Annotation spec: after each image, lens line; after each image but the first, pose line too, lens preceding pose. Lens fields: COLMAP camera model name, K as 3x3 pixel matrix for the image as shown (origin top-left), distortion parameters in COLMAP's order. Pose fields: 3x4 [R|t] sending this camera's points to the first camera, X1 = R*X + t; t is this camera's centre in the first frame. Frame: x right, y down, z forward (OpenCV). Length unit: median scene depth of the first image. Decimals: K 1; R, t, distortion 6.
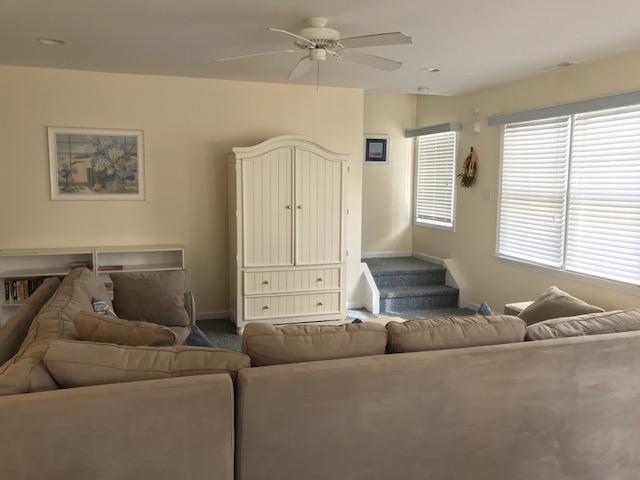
lens RADIAL K [[524.0, 0, 320.2], [0, 524.0, 237.6], [0, 0, 1]] dist [0.027114, -0.032211]
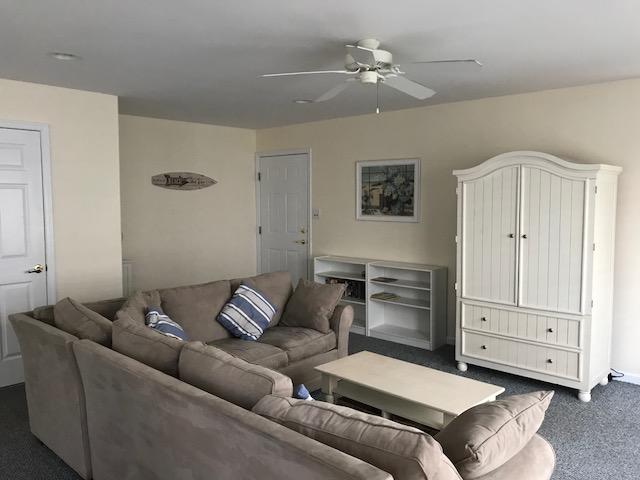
lens RADIAL K [[524.0, 0, 321.8], [0, 524.0, 241.4], [0, 0, 1]] dist [0.027114, -0.032211]
pose [[0.483794, 0.065083, -0.872759, 0.530397], [-0.096106, 0.995151, 0.020935, -0.037341], [0.869889, 0.073749, 0.487703, 0.316172]]
